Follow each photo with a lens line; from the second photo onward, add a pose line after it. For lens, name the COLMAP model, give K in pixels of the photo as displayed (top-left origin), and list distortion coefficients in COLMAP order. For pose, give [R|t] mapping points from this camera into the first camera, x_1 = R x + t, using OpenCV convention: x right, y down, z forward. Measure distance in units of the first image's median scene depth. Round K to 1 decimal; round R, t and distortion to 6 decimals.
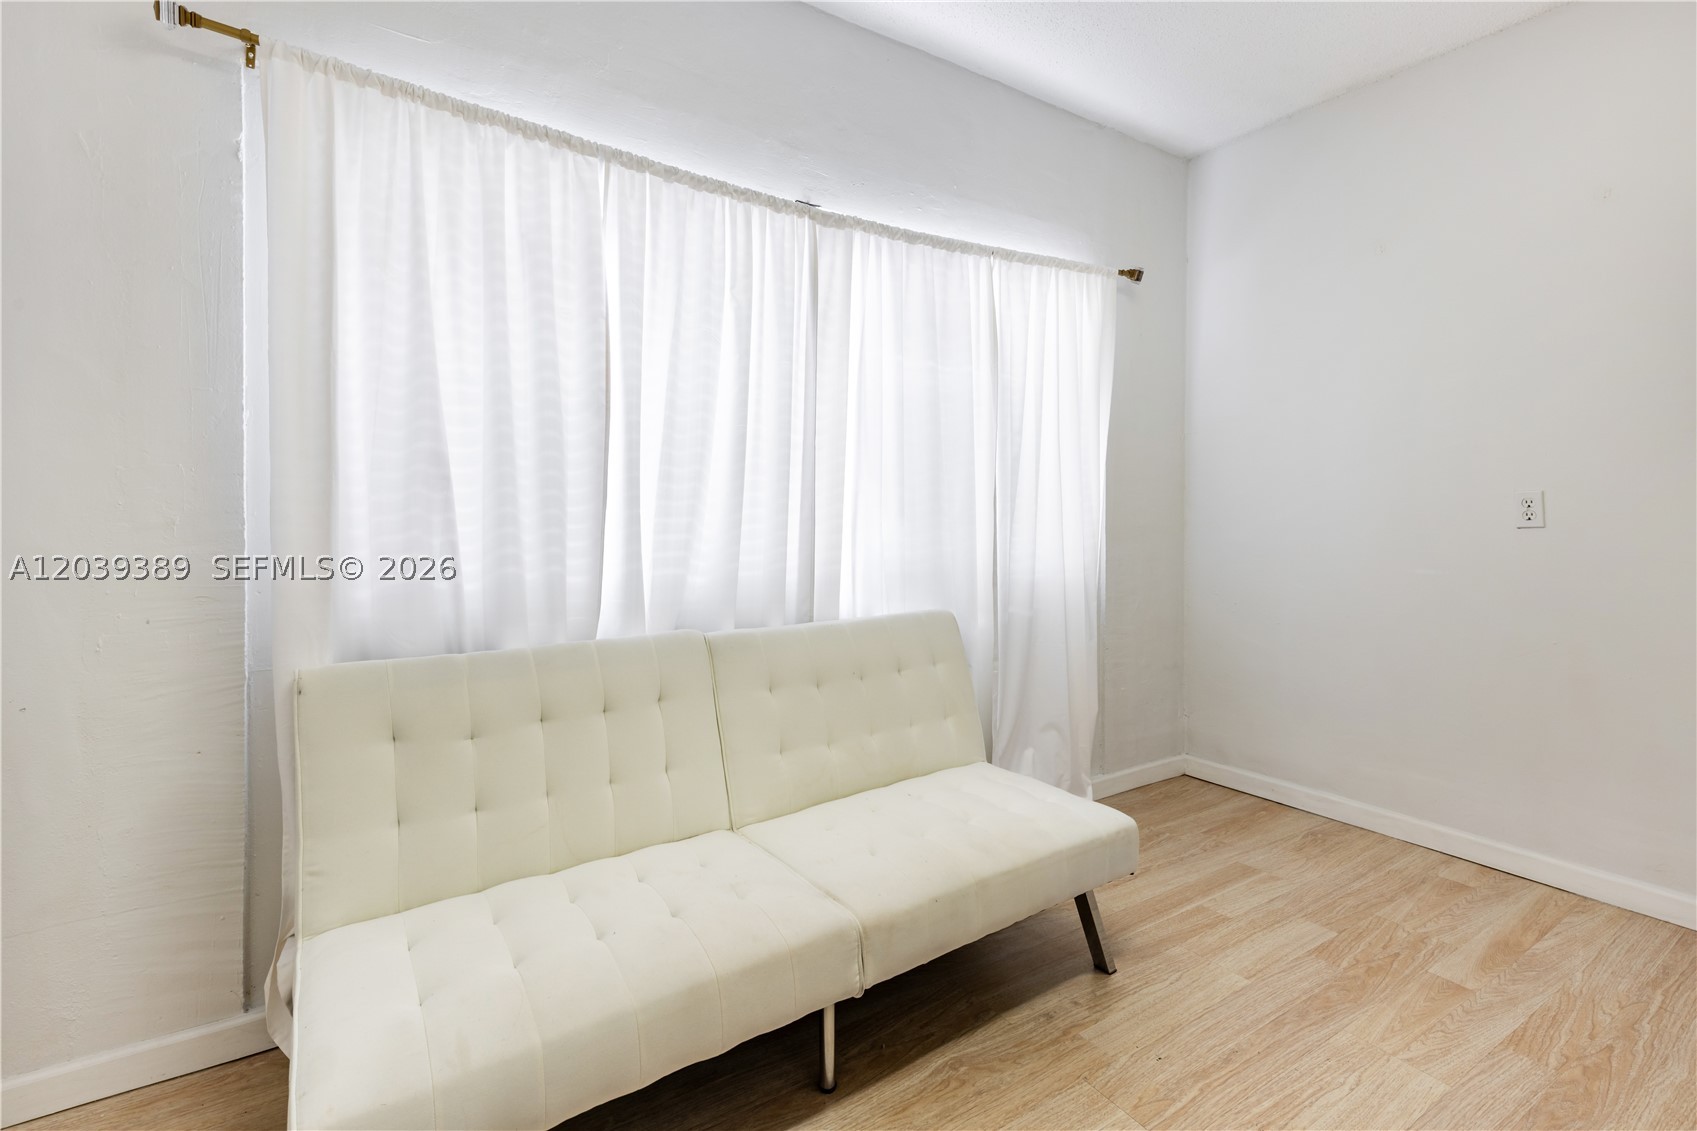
lens RADIAL K [[775.9, 0, 847.0], [0, 775.9, 523.6], [0, 0, 1]] dist [0.011230, -0.002641]
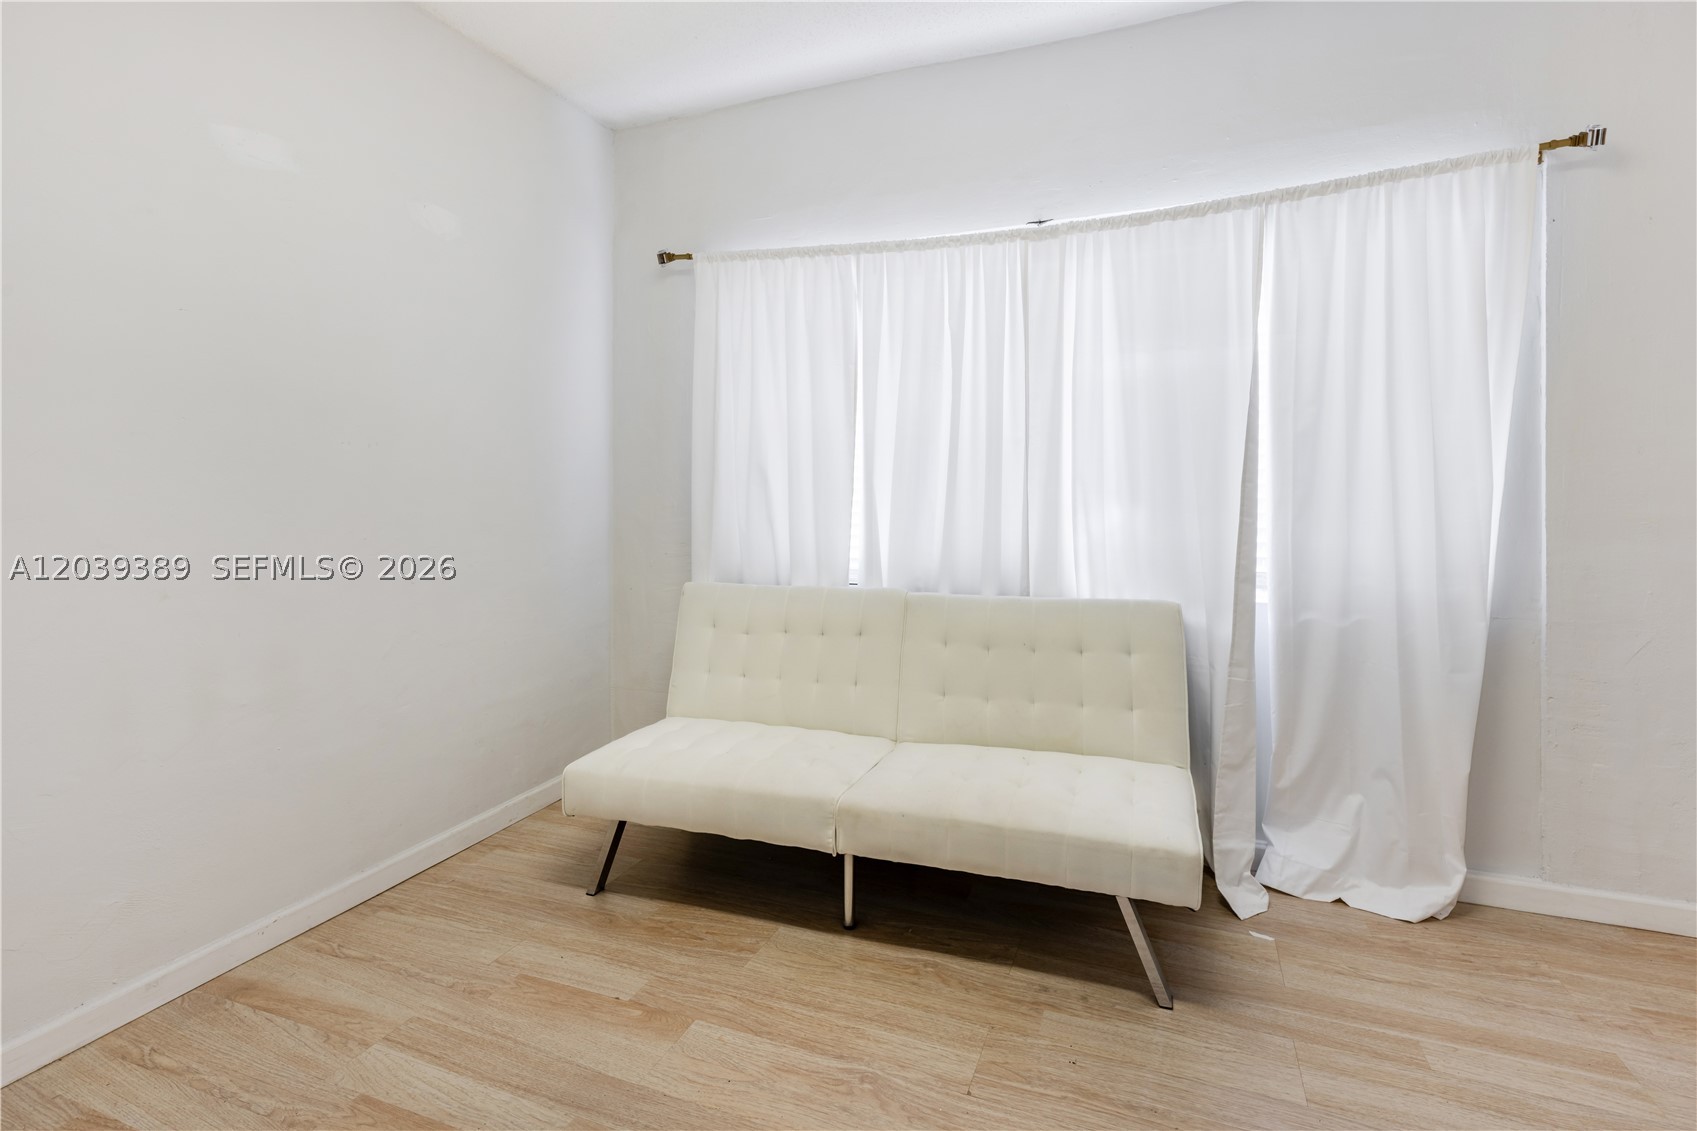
lens RADIAL K [[775.9, 0, 859.4], [0, 775.9, 496.0], [0, 0, 1]] dist [0.011230, -0.002641]
pose [[0.588705, -0.000826, -0.808347, 0.765601], [-0.006178, 0.999966, -0.005521, -0.011291], [0.808324, 0.008245, 0.588680, 0.151834]]
